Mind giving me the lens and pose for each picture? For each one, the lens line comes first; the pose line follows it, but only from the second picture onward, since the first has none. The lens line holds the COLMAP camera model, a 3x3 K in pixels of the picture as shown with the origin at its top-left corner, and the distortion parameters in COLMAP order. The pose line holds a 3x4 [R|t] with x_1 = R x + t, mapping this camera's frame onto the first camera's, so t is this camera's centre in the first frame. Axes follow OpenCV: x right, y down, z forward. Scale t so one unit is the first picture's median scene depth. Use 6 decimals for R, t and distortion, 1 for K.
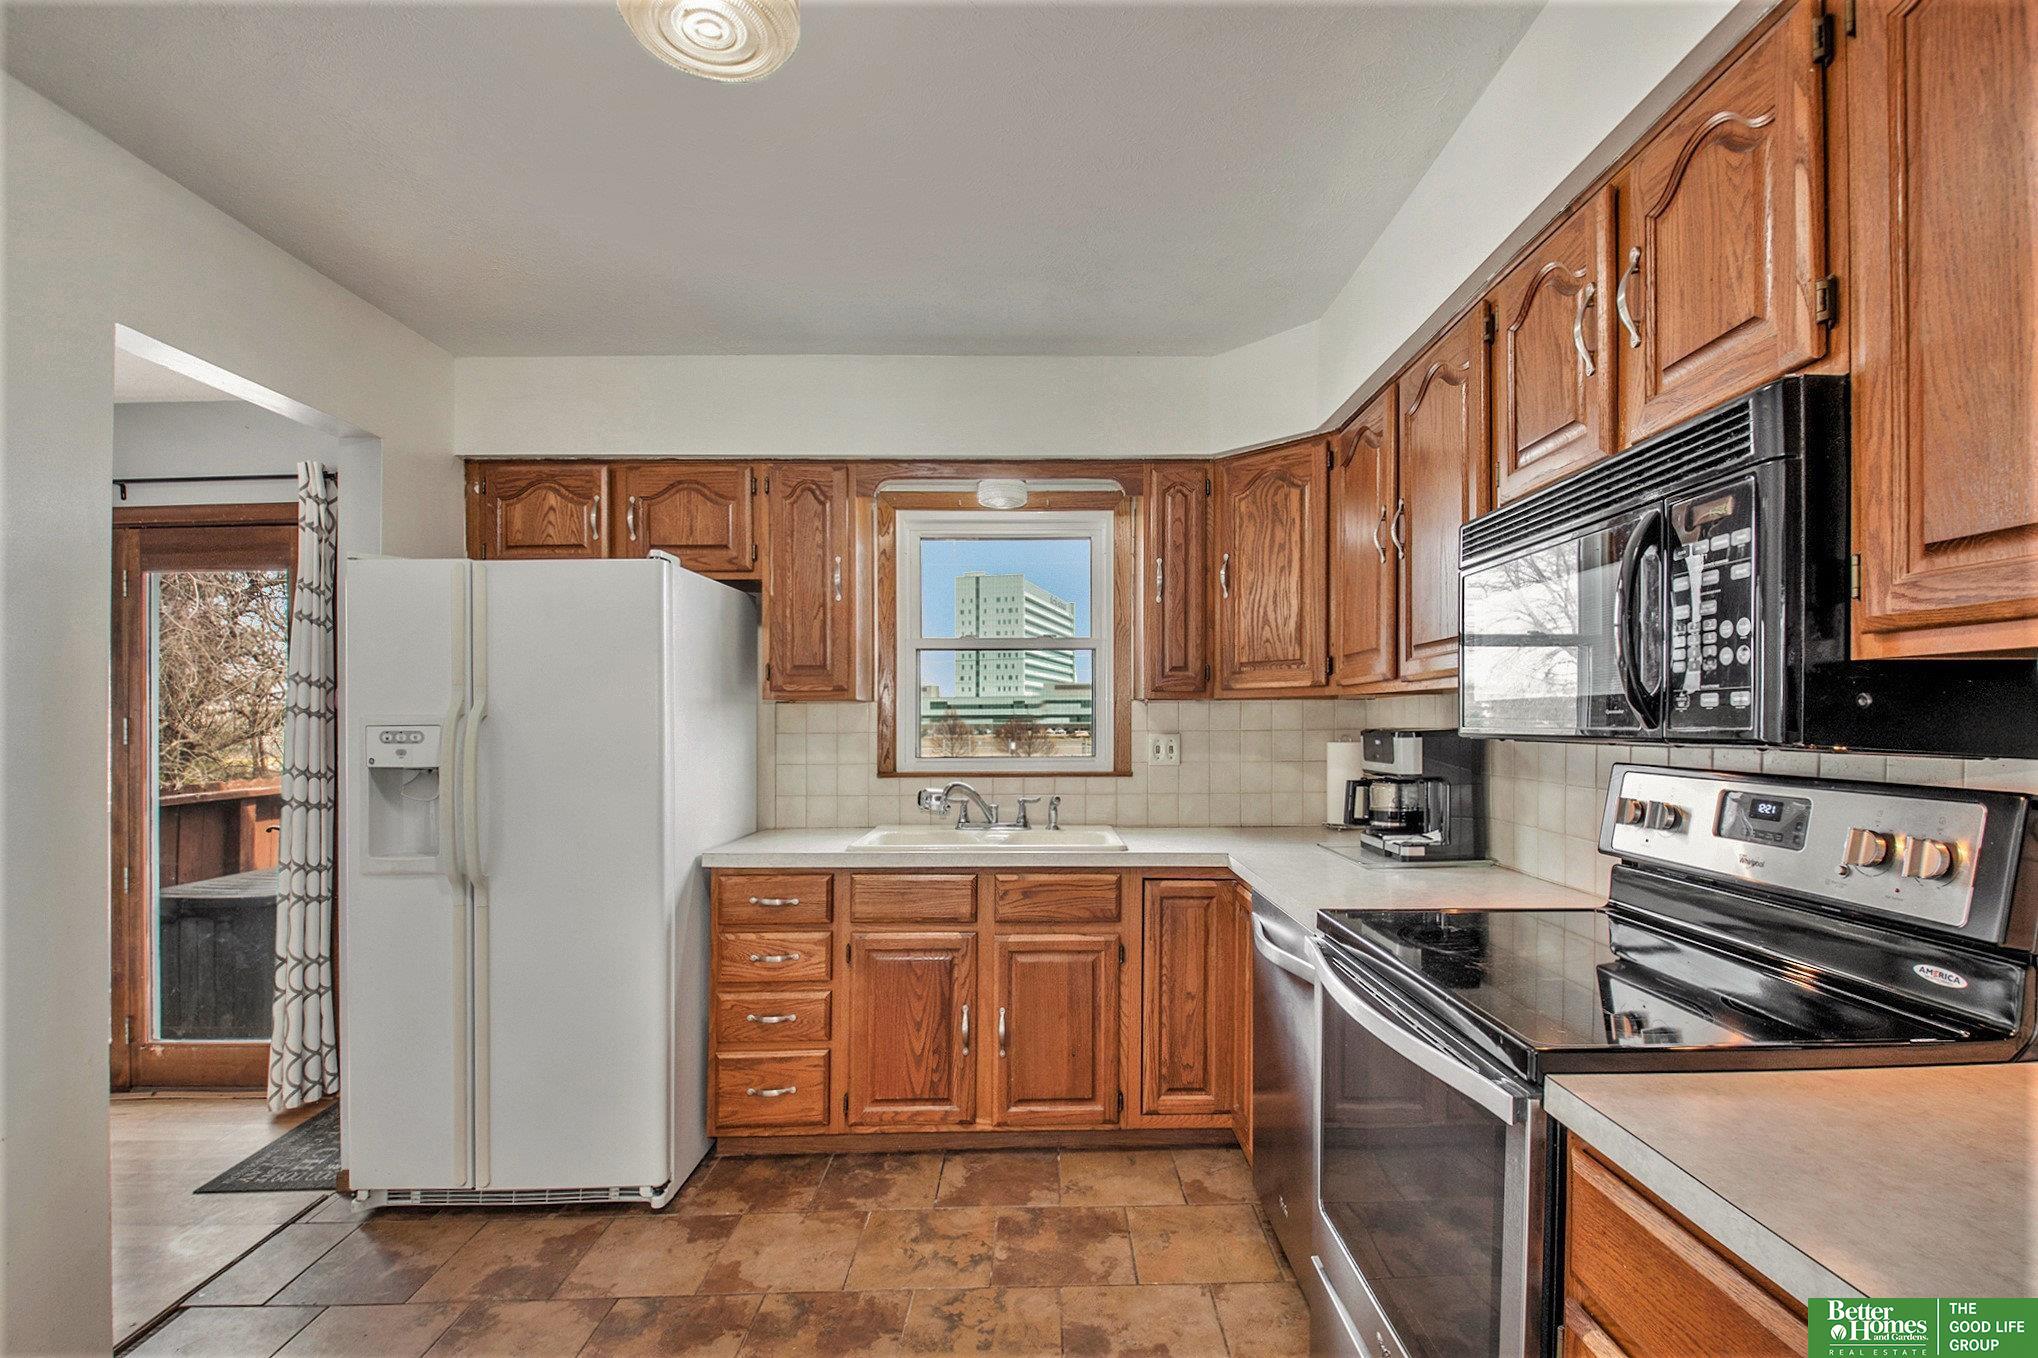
lens RADIAL K [[905.5, 0, 1100.3], [0, 905.5, 723.2], [0, 0, 1]] dist [0.003214, -0.008624]
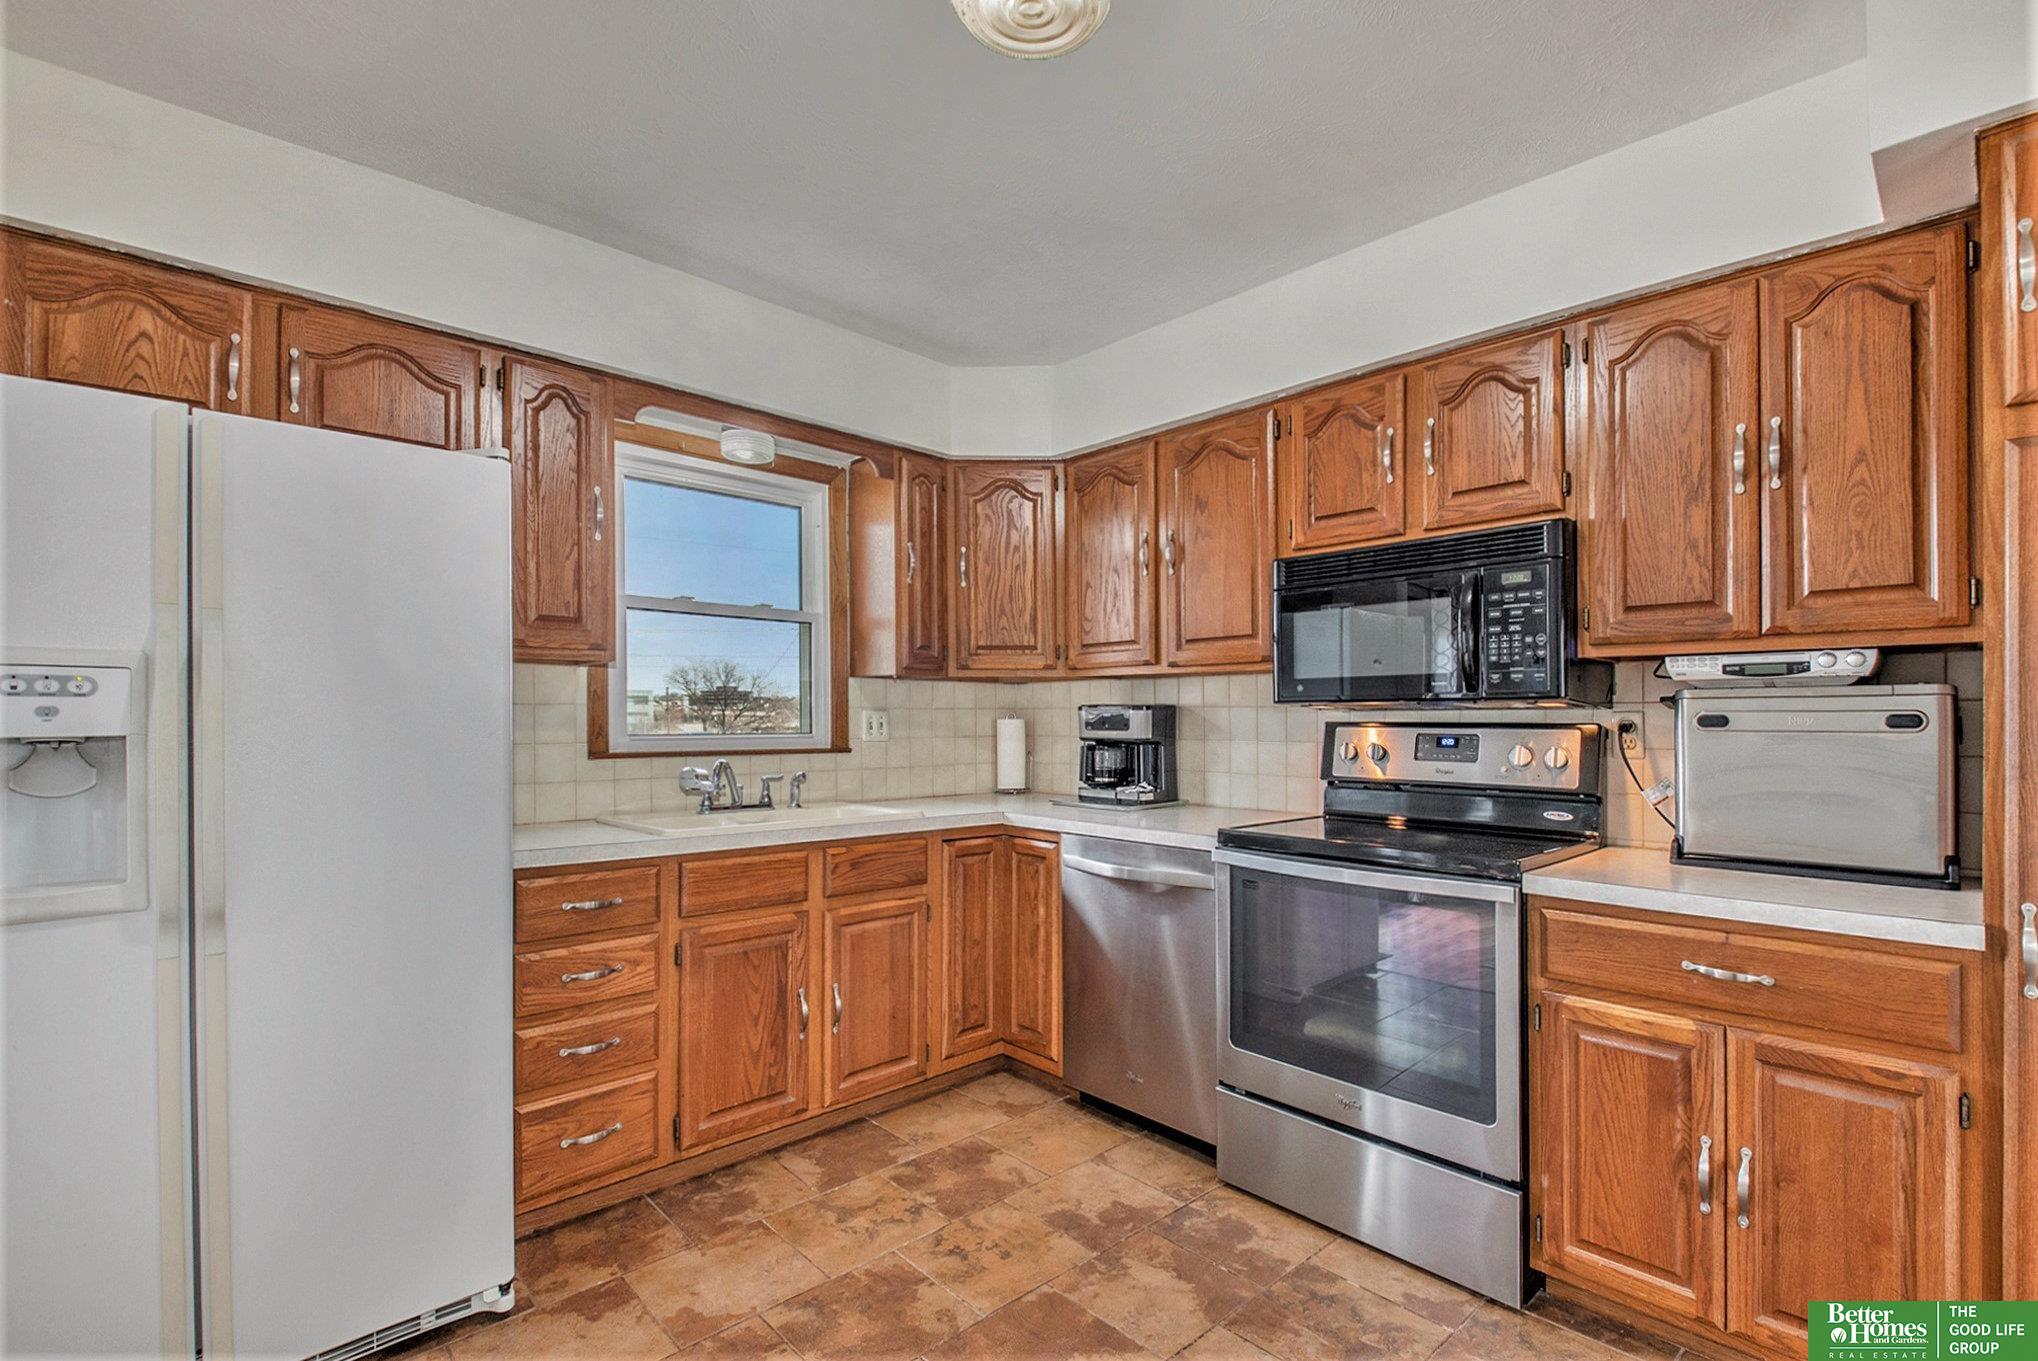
lens RADIAL K [[905.5, 0, 1093.4], [0, 905.5, 730.1], [0, 0, 1]] dist [0.003214, -0.008624]
pose [[0.727453, -0.003587, 0.686148, -0.573300], [-0.000578, 0.999983, 0.005841, 0.034346], [-0.686157, -0.004646, 0.727438, 0.096706]]
